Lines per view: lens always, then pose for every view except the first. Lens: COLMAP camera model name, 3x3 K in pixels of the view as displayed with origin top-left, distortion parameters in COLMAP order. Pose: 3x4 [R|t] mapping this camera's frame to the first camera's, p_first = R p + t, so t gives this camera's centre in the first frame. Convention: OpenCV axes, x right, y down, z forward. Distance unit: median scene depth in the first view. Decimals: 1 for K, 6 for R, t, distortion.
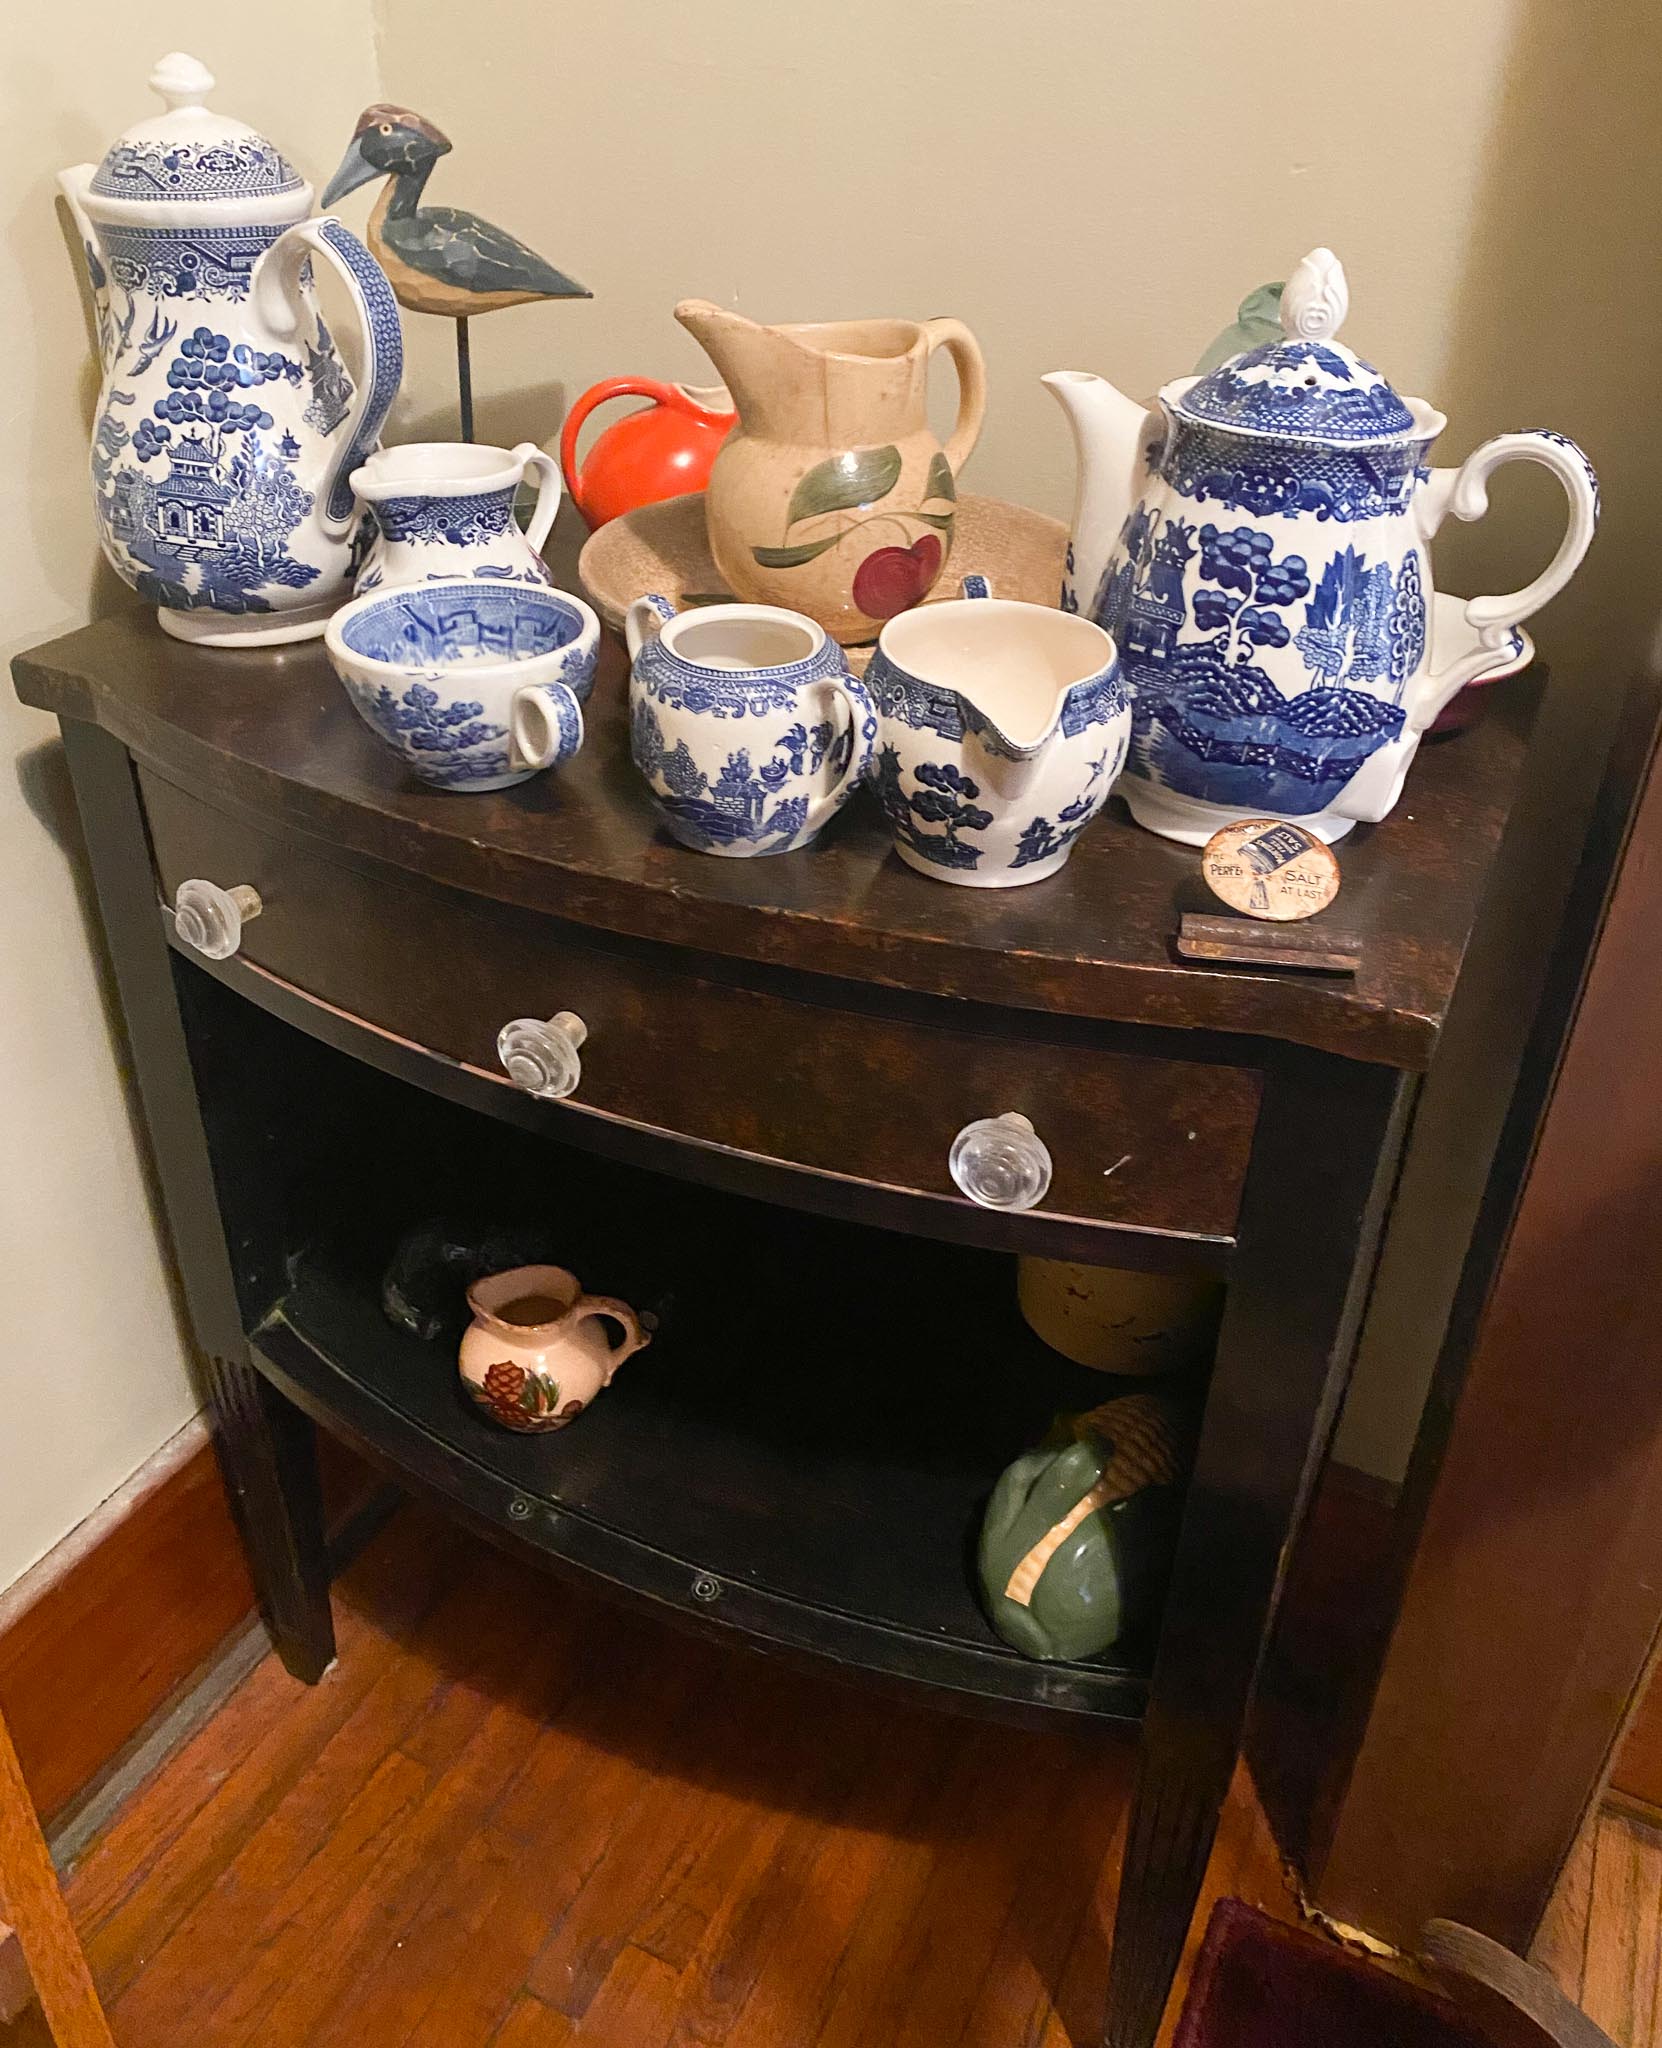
lens RADIAL K [[1736.2, 0, 829.8], [0, 1736.2, 1018.7], [0, 0, 1]] dist [-0.009904, -0.005553]
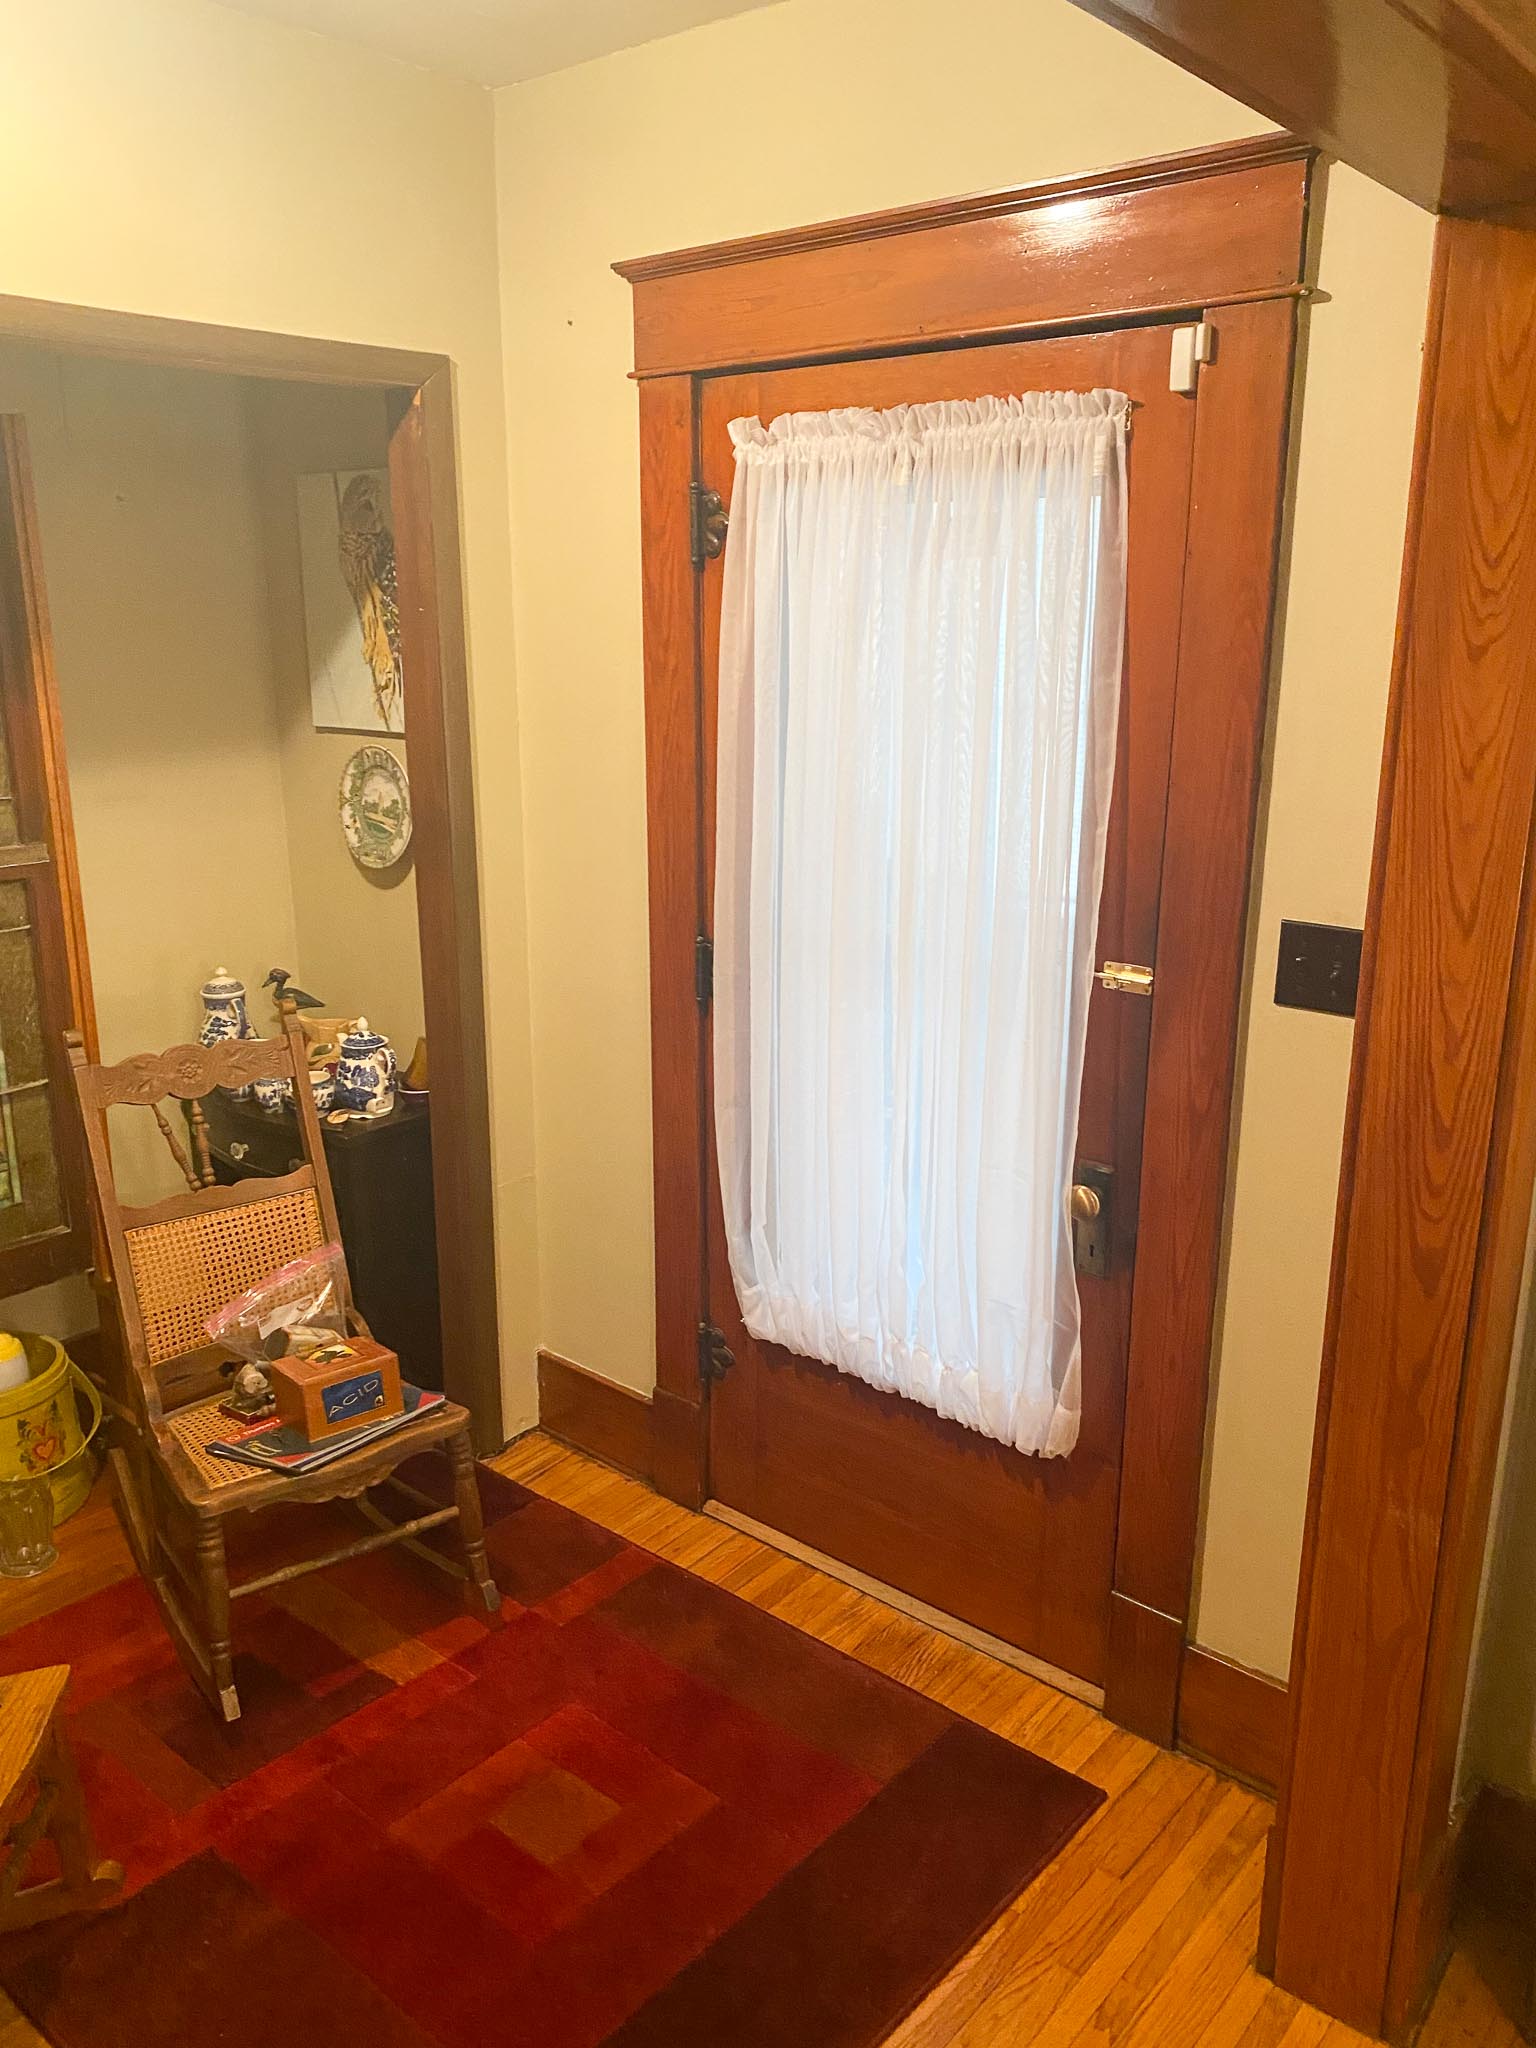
lens RADIAL K [[1563.1, 0, 767.2], [0, 1563.1, 1027.4], [0, 0, 1]] dist [0.000795, 0.000094]
pose [[0.964093, 0.039818, -0.262563, 2.857707], [-0.114853, 0.953966, -0.277051, 0.869863], [0.239445, 0.297259, 0.924285, -3.417485]]
